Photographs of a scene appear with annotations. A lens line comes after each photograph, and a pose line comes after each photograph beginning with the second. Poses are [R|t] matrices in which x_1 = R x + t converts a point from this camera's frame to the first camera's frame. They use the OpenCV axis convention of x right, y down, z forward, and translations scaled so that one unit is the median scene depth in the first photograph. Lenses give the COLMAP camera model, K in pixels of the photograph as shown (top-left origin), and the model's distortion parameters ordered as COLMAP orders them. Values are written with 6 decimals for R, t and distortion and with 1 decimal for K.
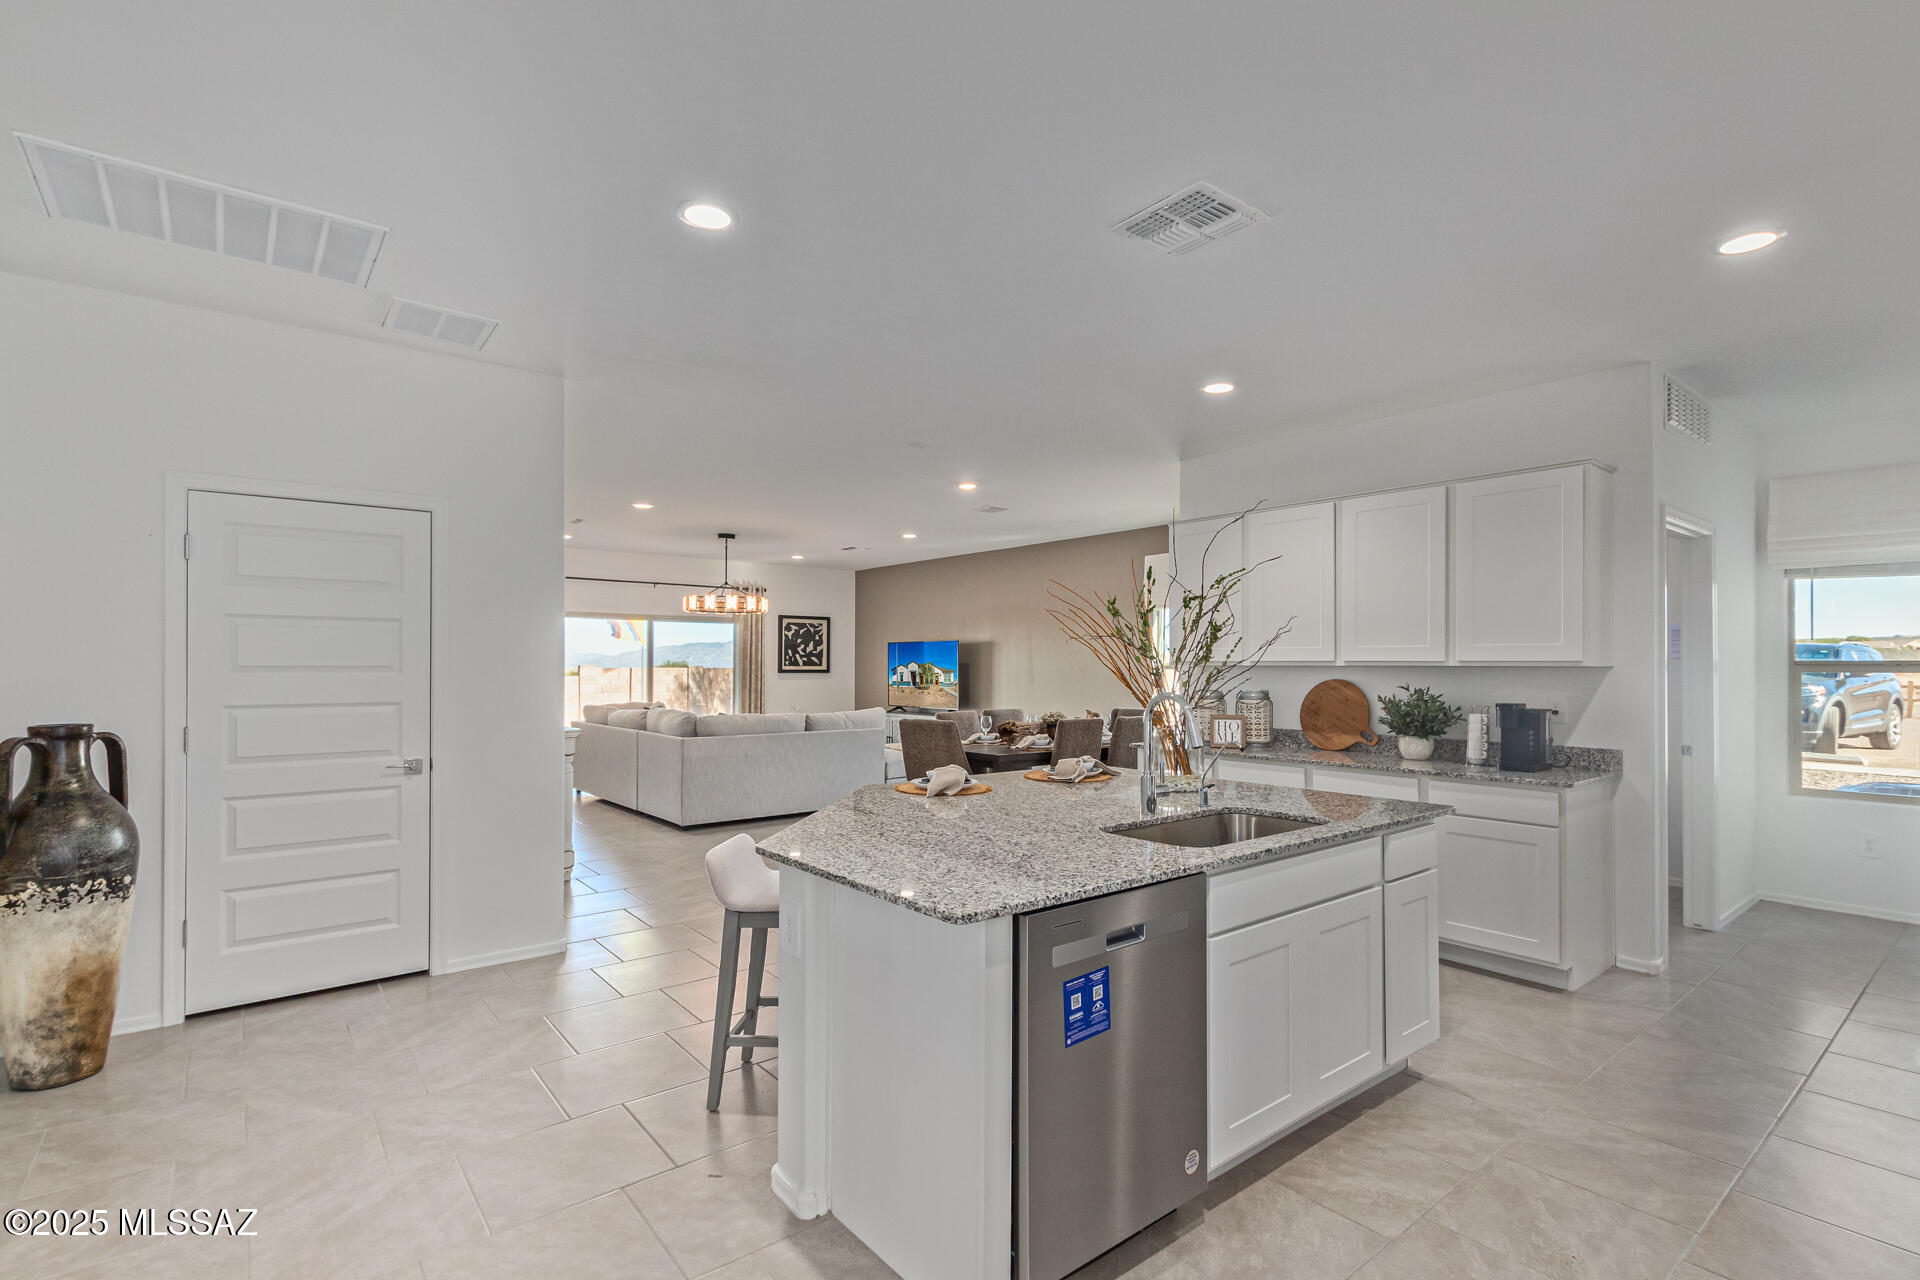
lens RADIAL K [[892.7, 0, 959.6], [0, 892.7, 652.8], [0, 0, 1]] dist [0.008959, -0.004233]
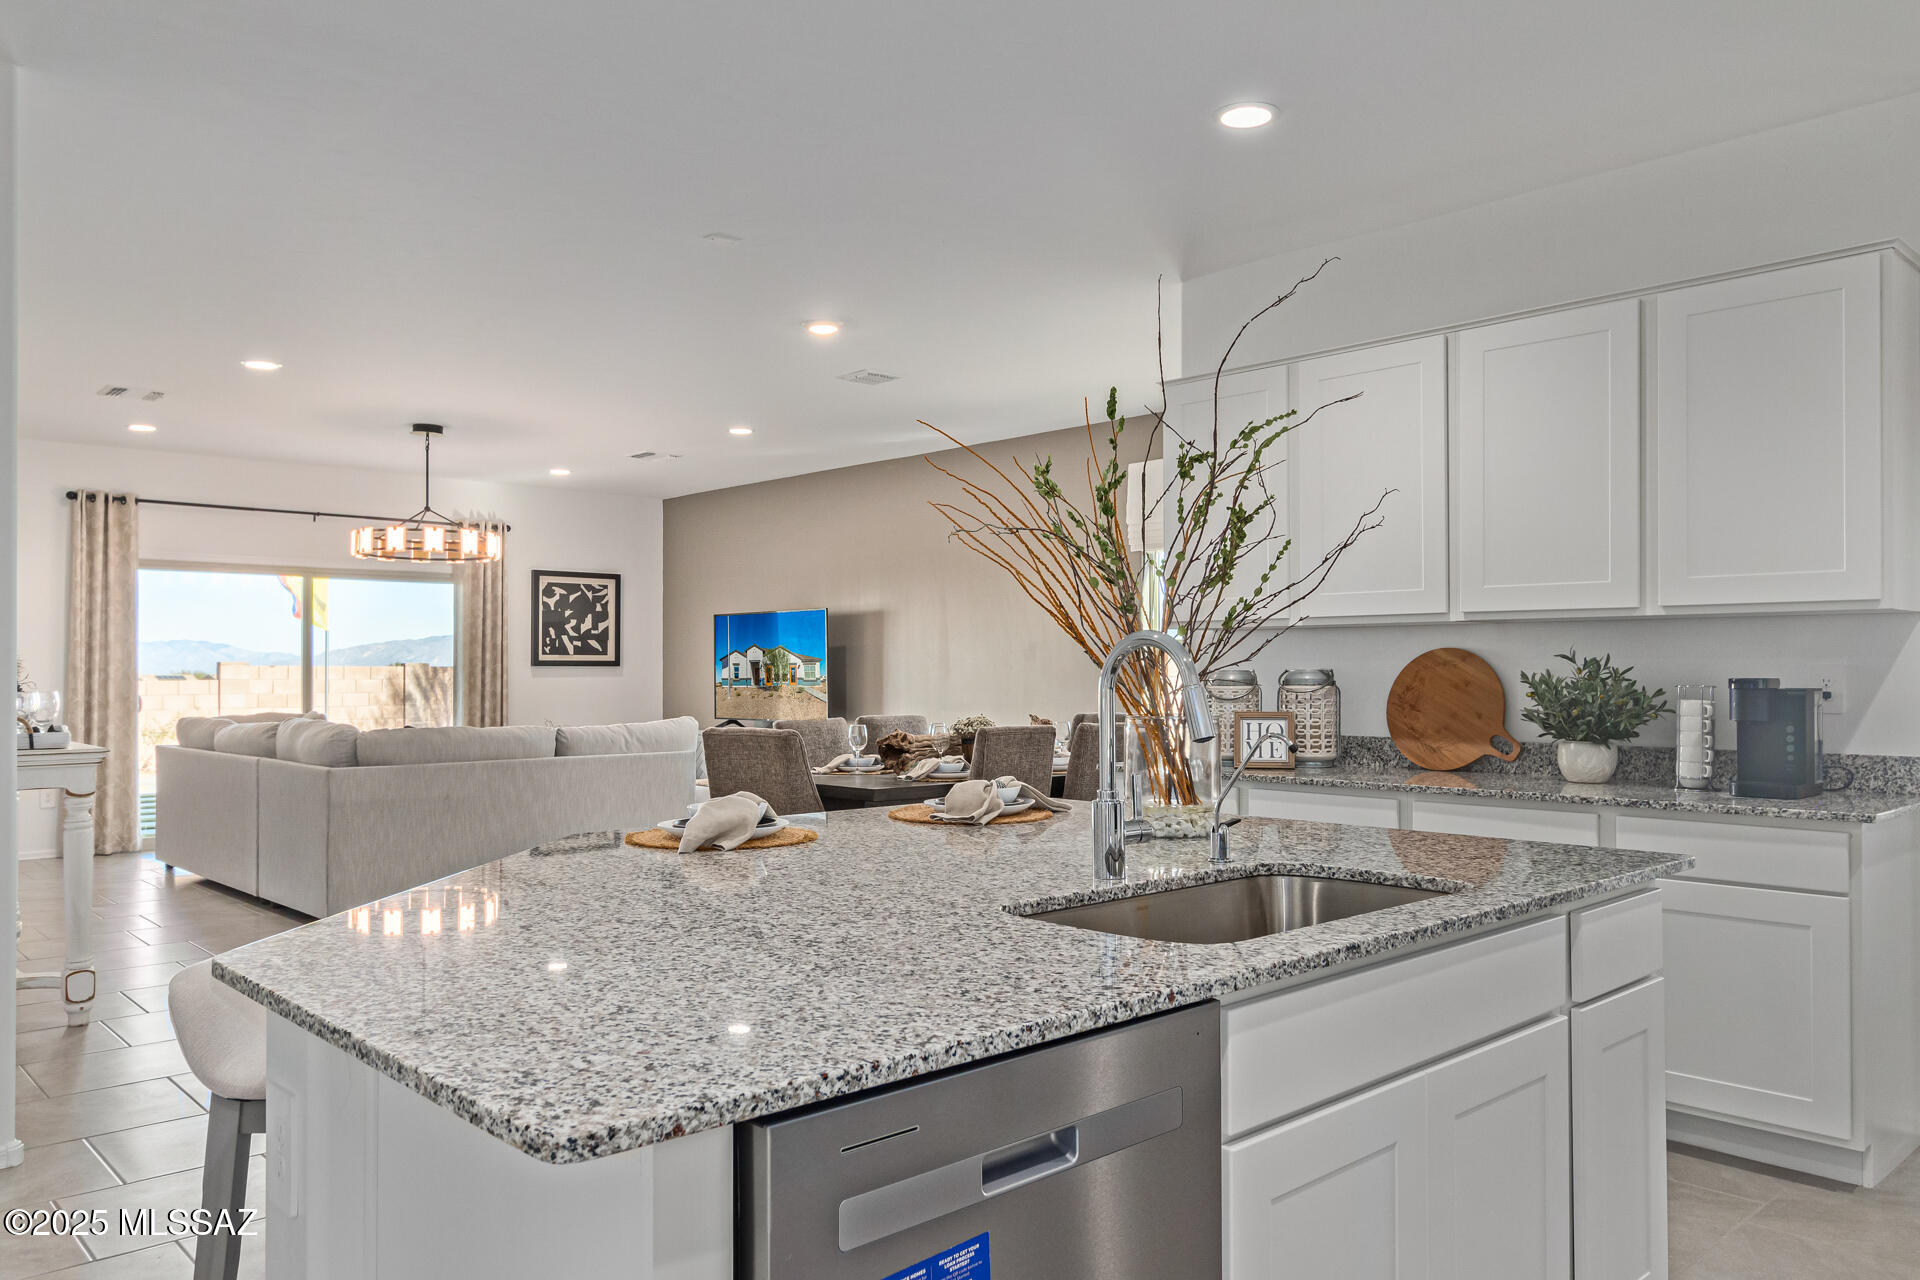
lens RADIAL K [[1342.5, 0, 960.2], [0, 1342.5, 645.0], [0, 0, 1]] dist [0.006864, -0.008966]
pose [[0.997577, -0.002535, 0.069525, 0.049472], [0.003092, 0.999964, -0.007903, 0.036212], [-0.069503, 0.008099, 0.997549, 0.166508]]
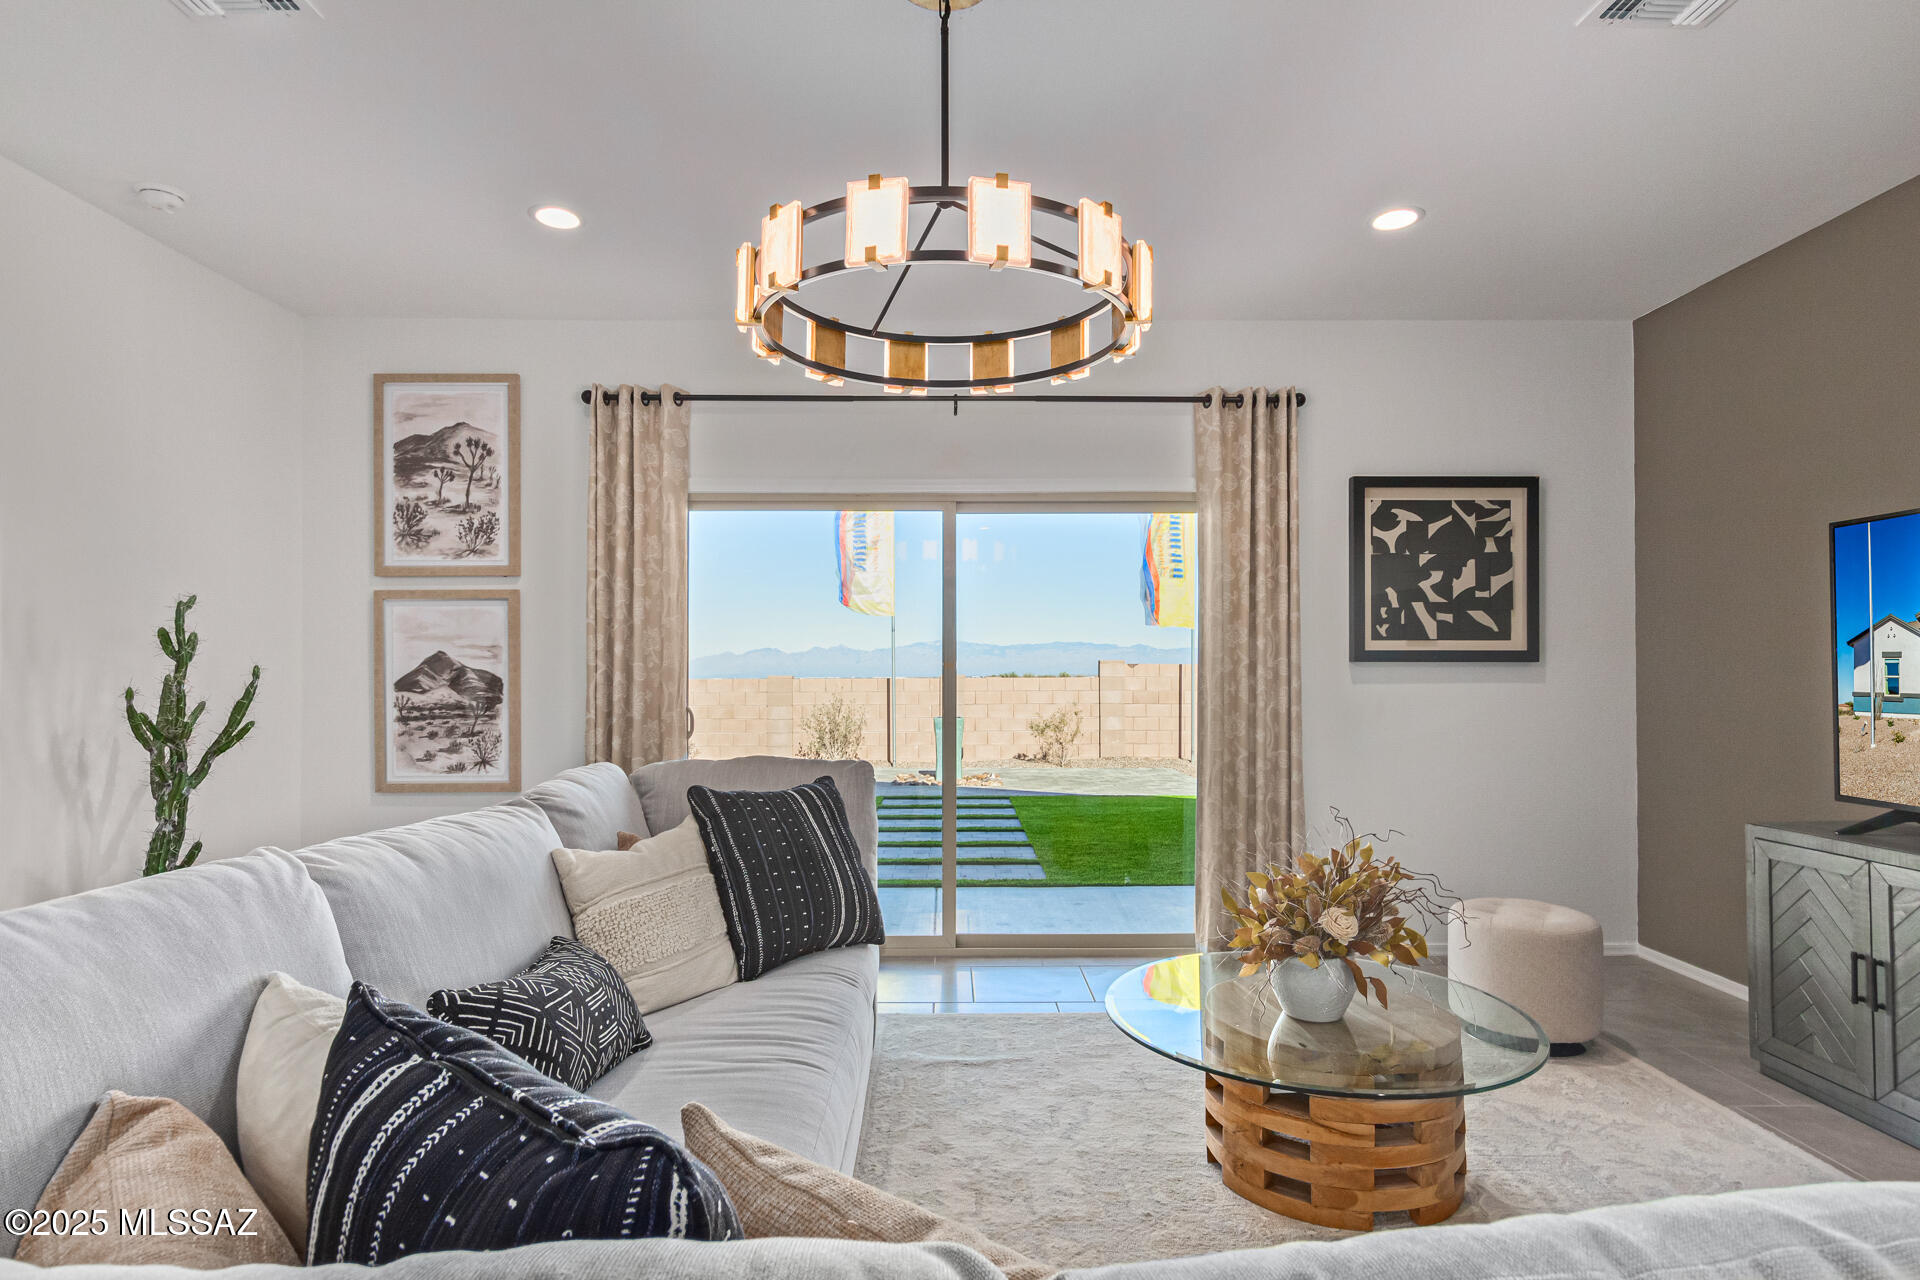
lens RADIAL K [[1066.8, 0, 942.8], [0, 1066.8, 649.0], [0, 0, 1]] dist [0.004055, 0.006095]
pose [[0.773011, -0.014670, -0.634224, -0.167098], [0.009086, 0.999886, -0.012054, 0.046947], [0.634328, 0.003556, 0.773056, 1.363707]]
